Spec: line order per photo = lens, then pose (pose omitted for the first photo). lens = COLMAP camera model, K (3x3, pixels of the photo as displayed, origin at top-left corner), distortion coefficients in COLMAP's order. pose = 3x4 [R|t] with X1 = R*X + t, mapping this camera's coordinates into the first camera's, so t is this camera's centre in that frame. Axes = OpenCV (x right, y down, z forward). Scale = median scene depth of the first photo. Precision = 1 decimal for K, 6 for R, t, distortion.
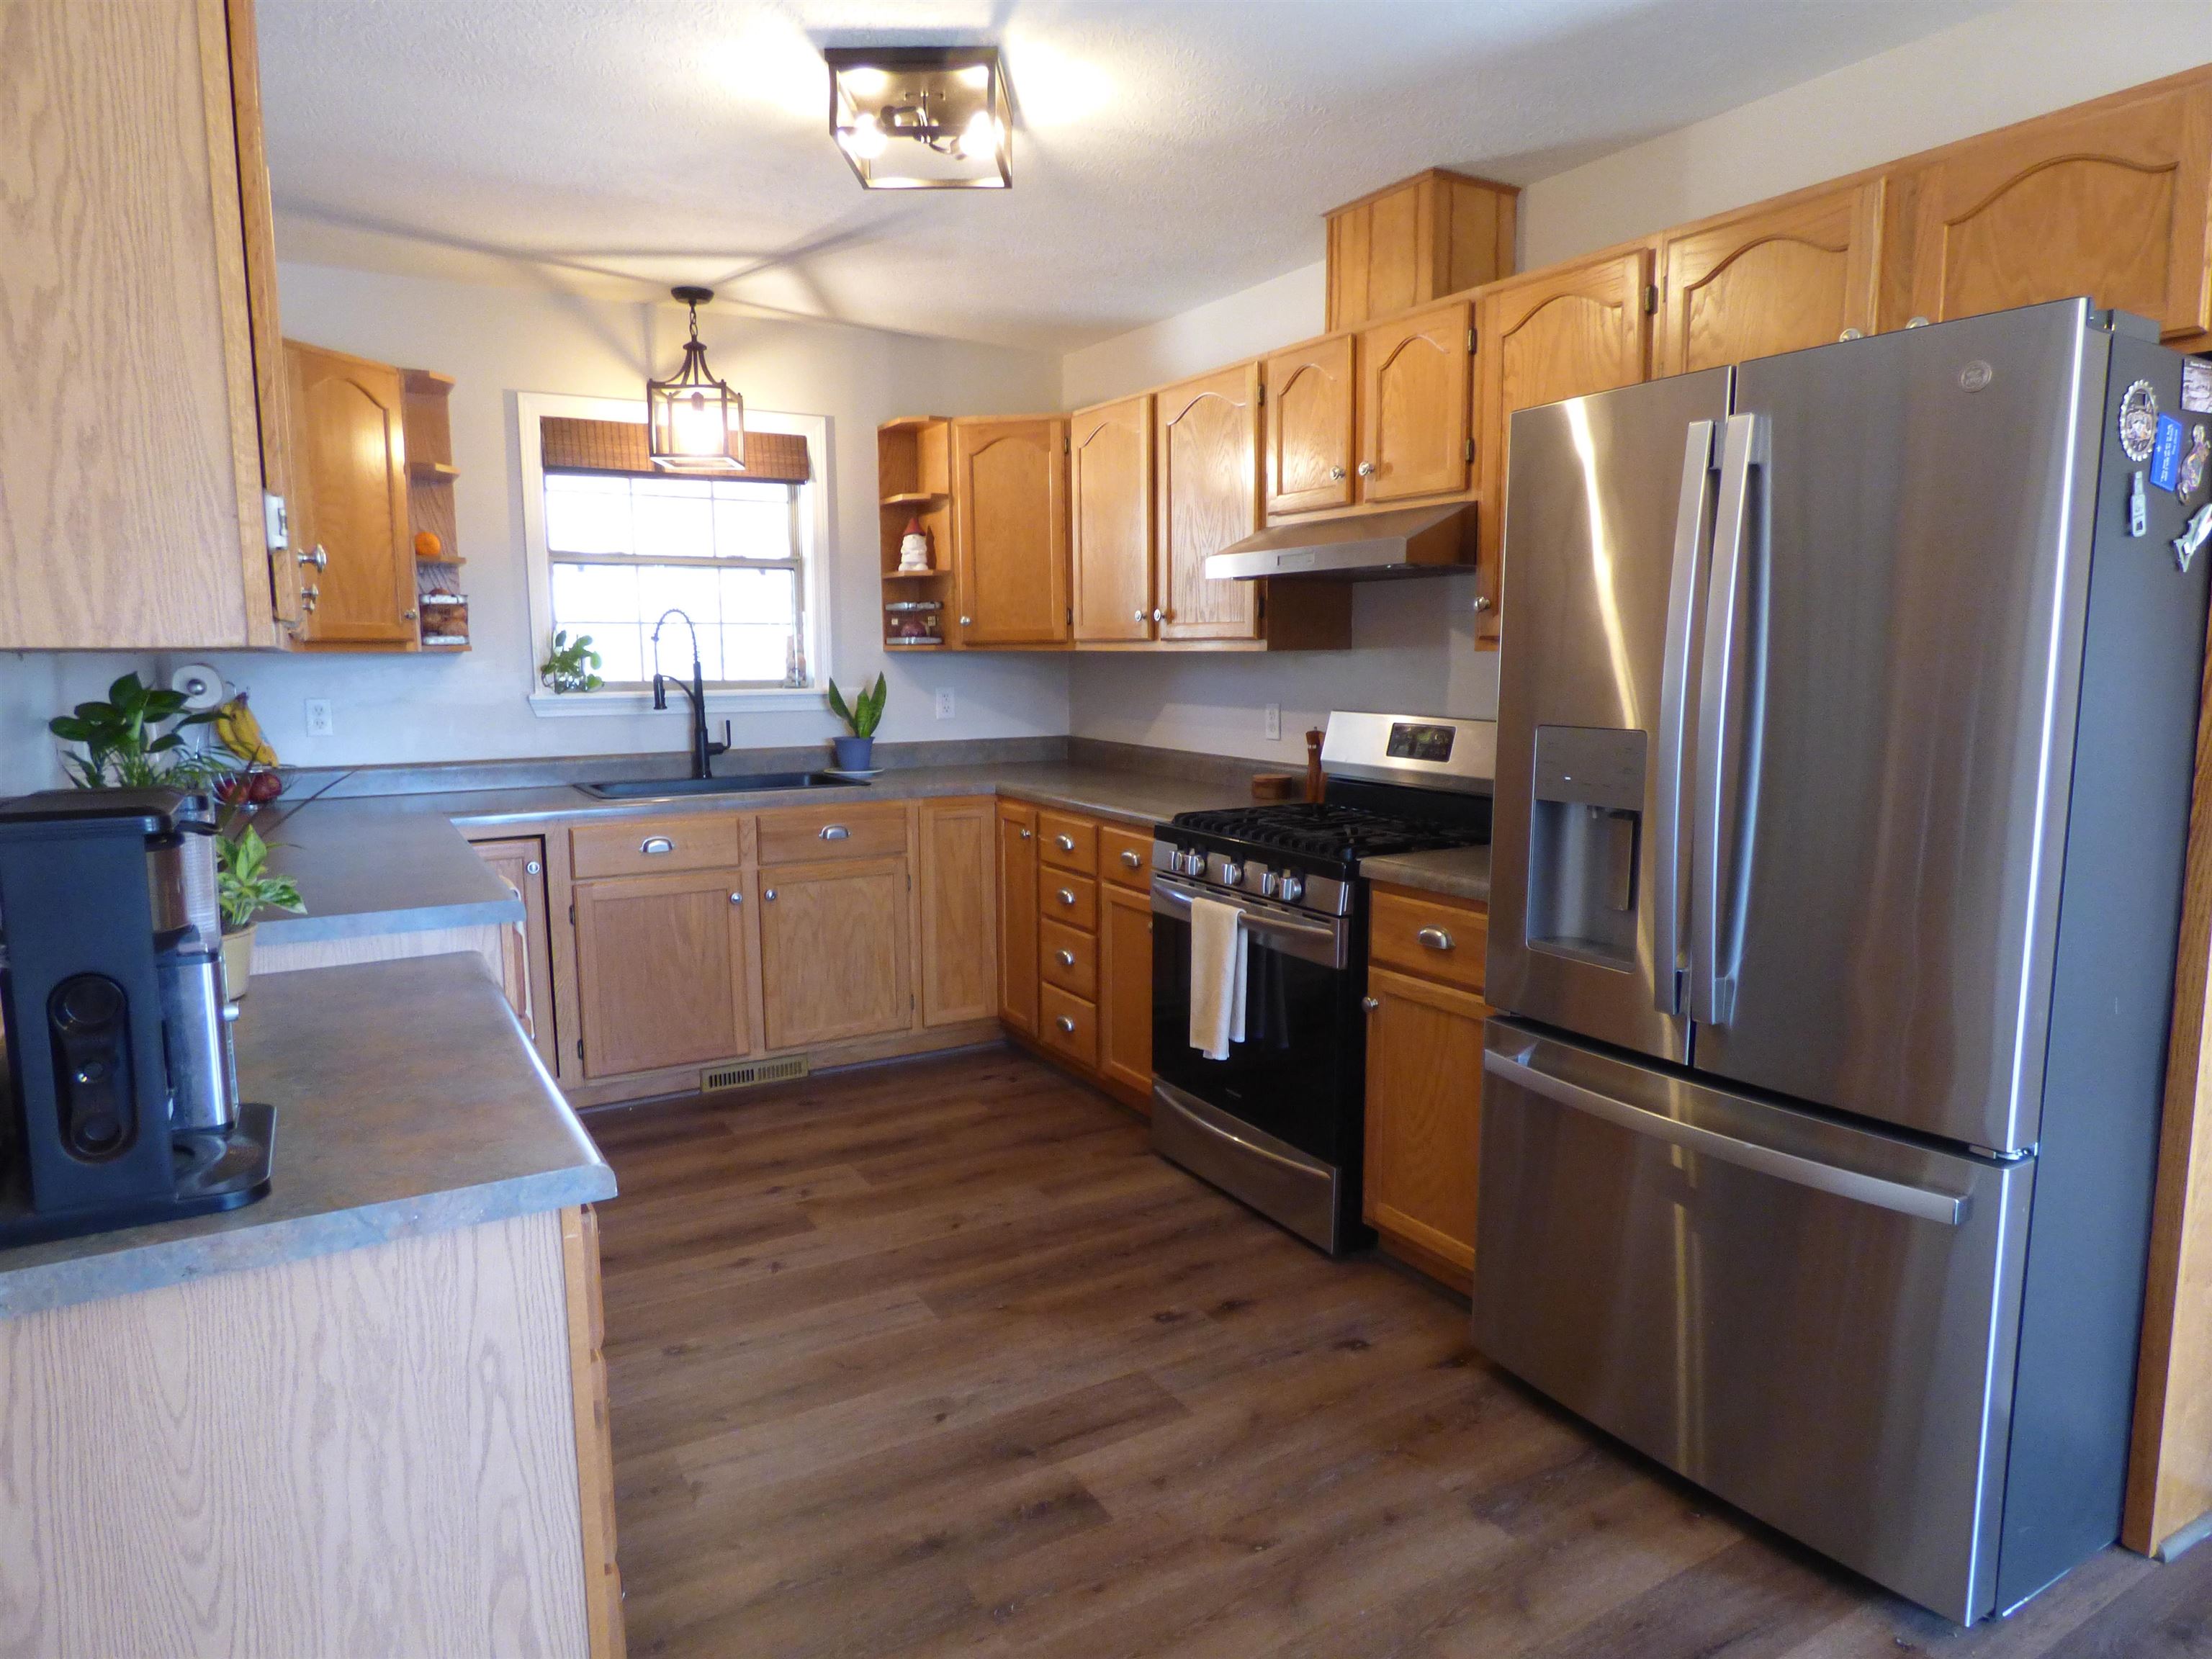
lens RADIAL K [[1348.5, 0, 1112.7], [0, 1348.5, 831.2], [0, 0, 1]] dist [-0.003611, -0.002962]
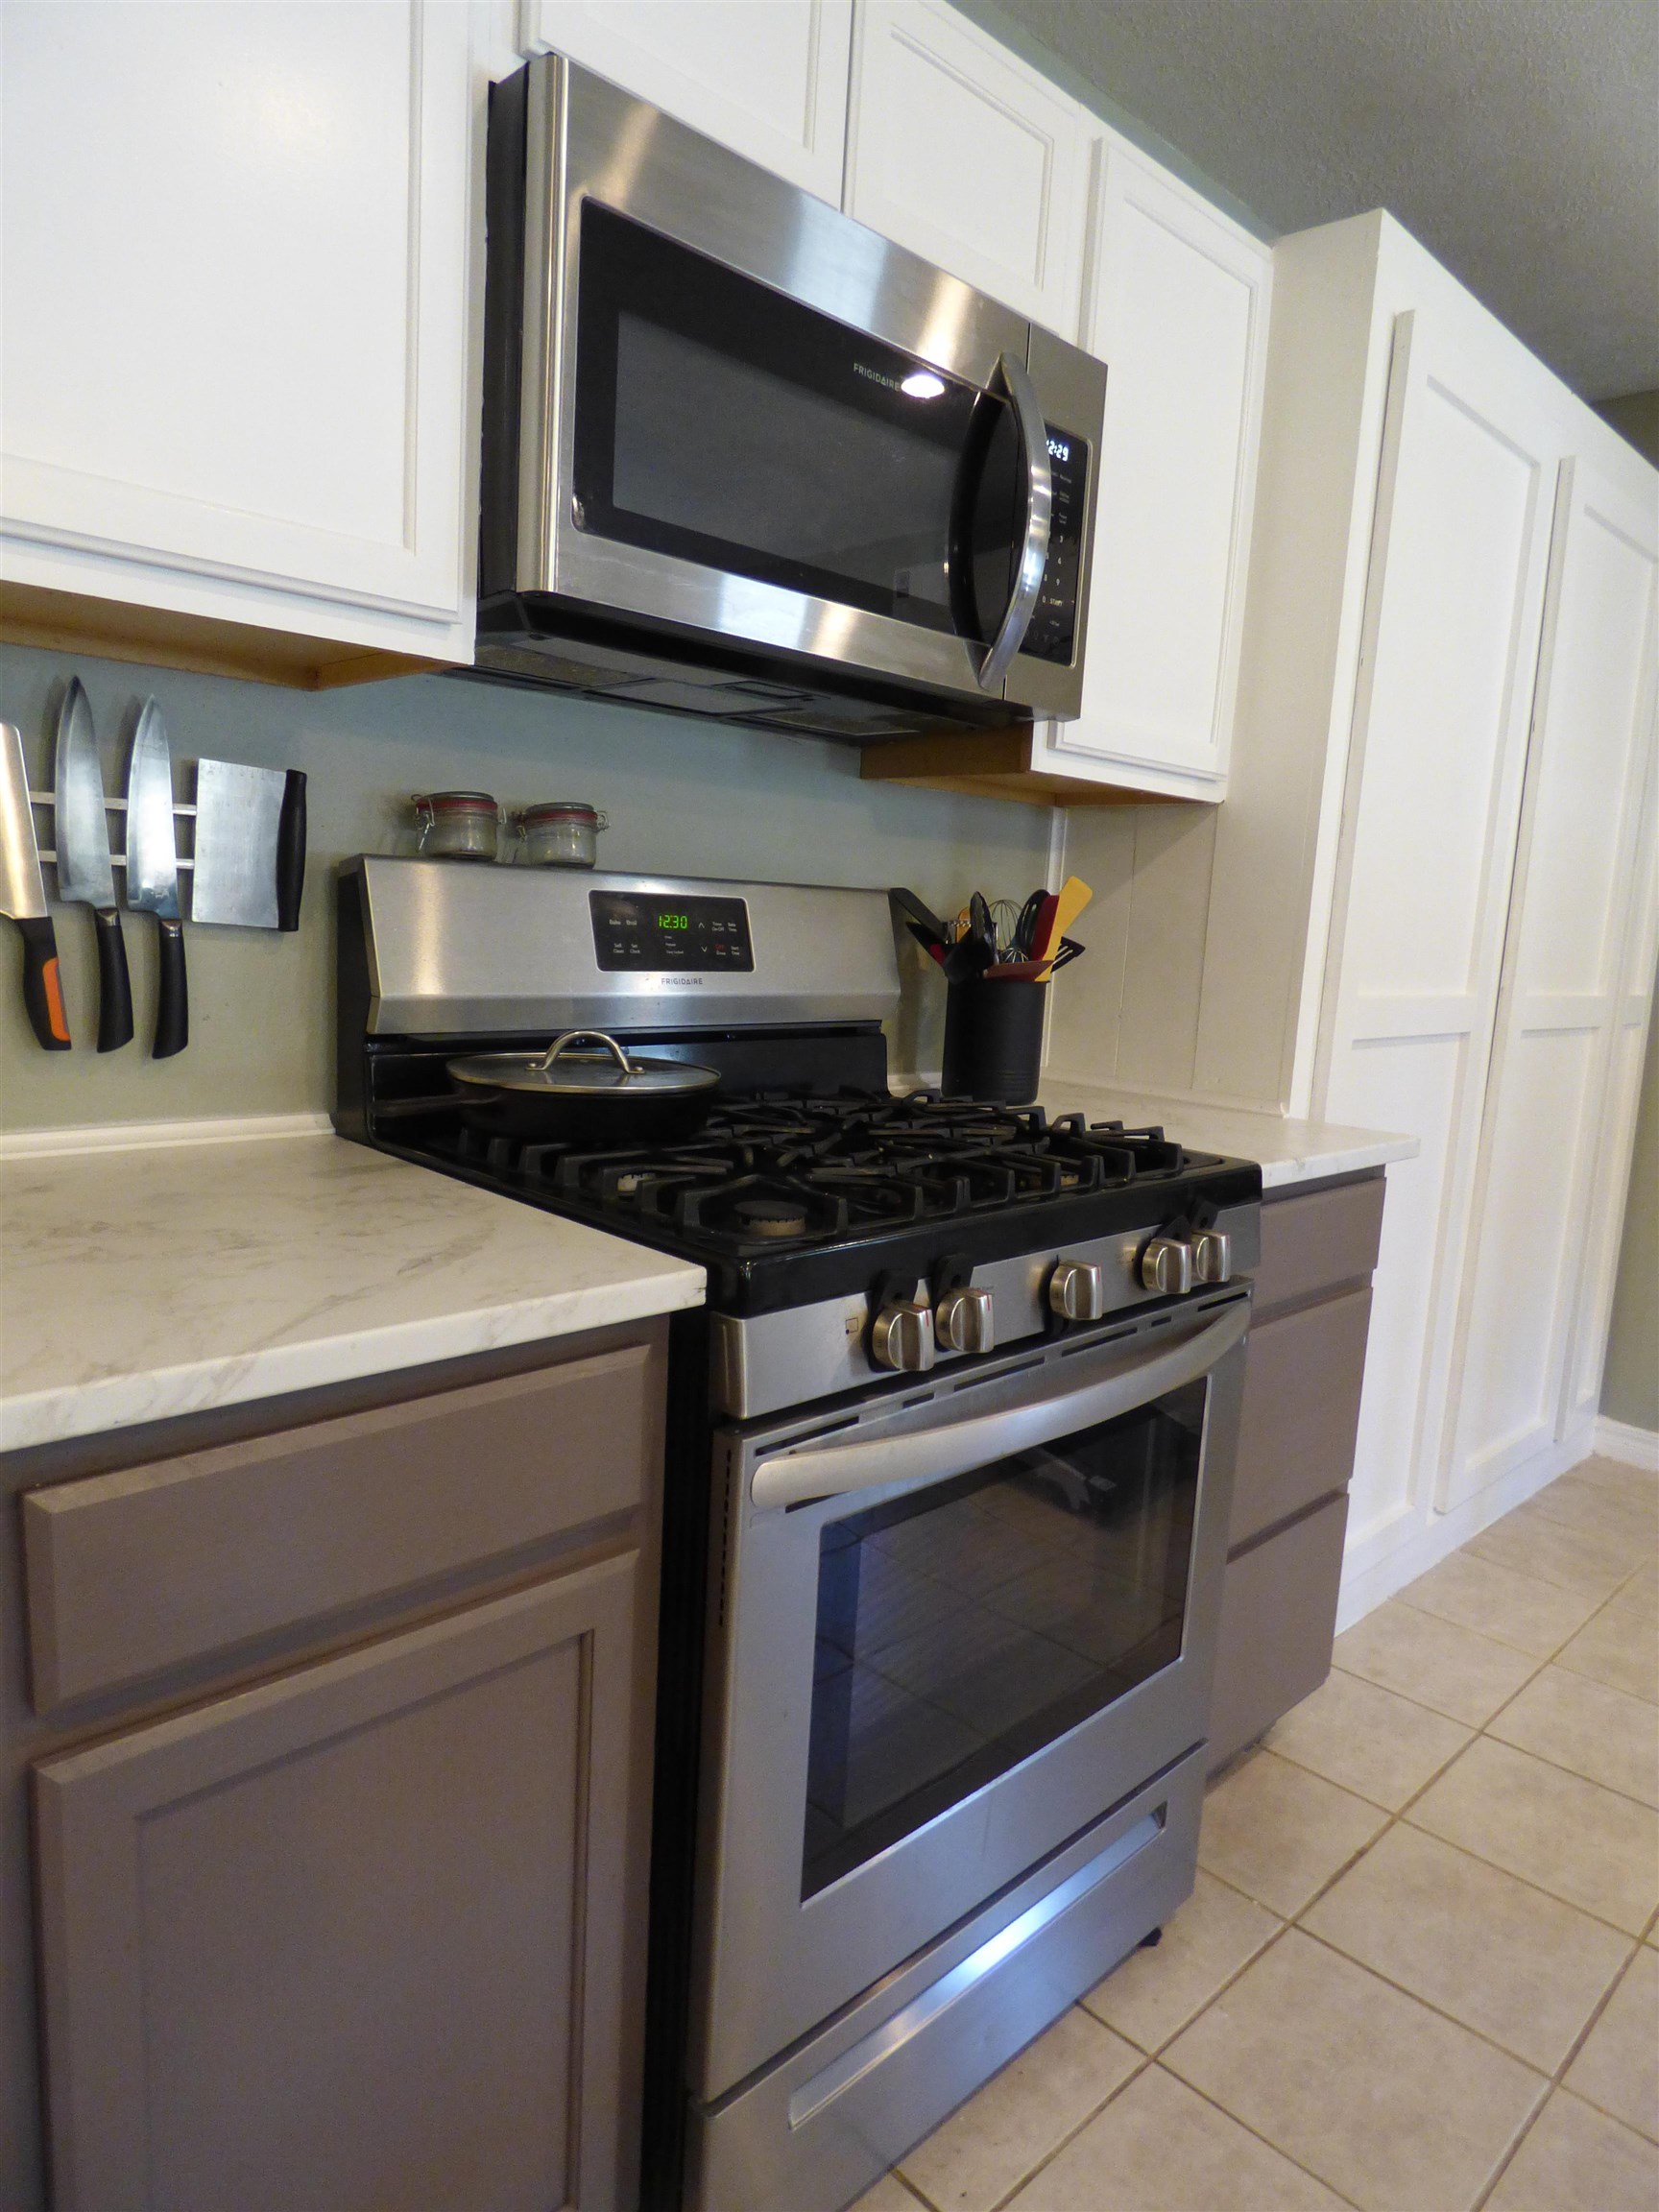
lens RADIAL K [[1348.5, 0, 827.3], [0, 1348.5, 1105.5], [0, 0, 1]] dist [-0.003611, -0.002962]
pose [[-0.238611, -0.157702, 0.958225, -0.197213], [0.078069, 0.980418, 0.180795, -0.077664], [-0.967972, 0.117948, -0.221627, 0.944557]]
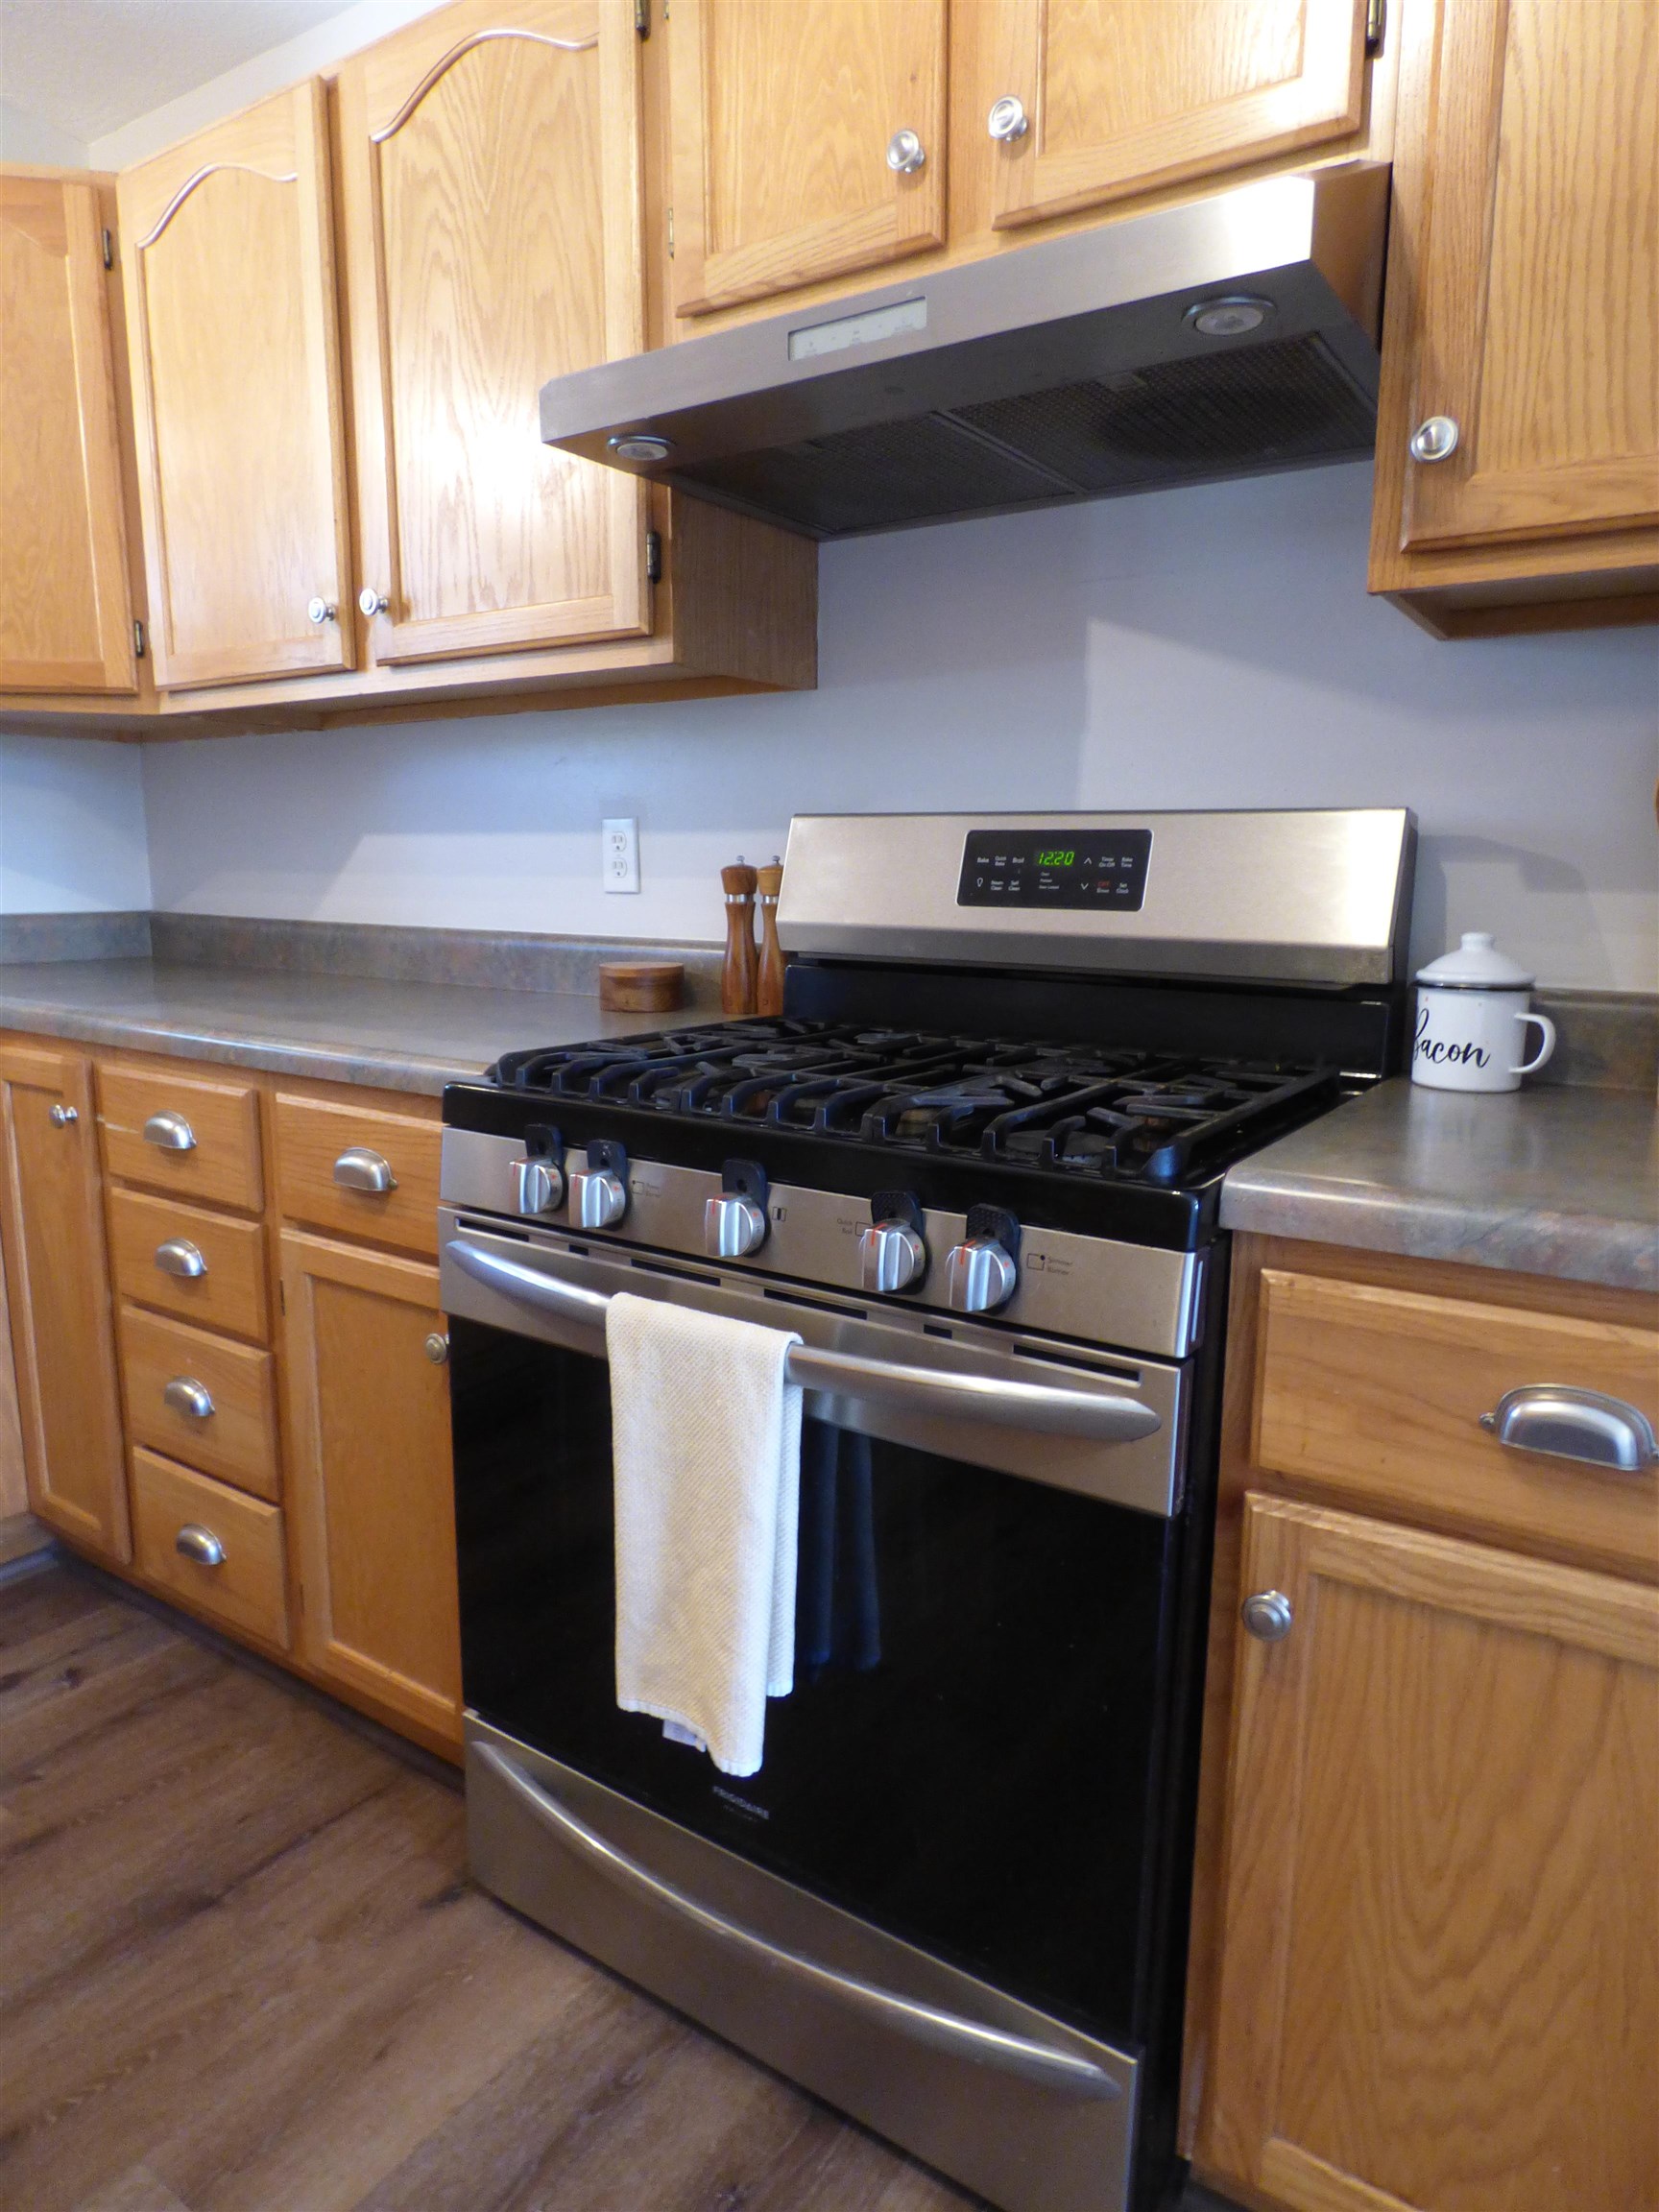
lens RADIAL K [[1348.5, 0, 827.3], [0, 1348.5, 1105.5], [0, 0, 1]] dist [-0.003611, -0.002962]
pose [[0.904160, -0.063632, 0.422428, -0.028539], [0.046547, 0.997631, 0.050648, -0.012819], [-0.424650, -0.026131, 0.904980, 0.559157]]
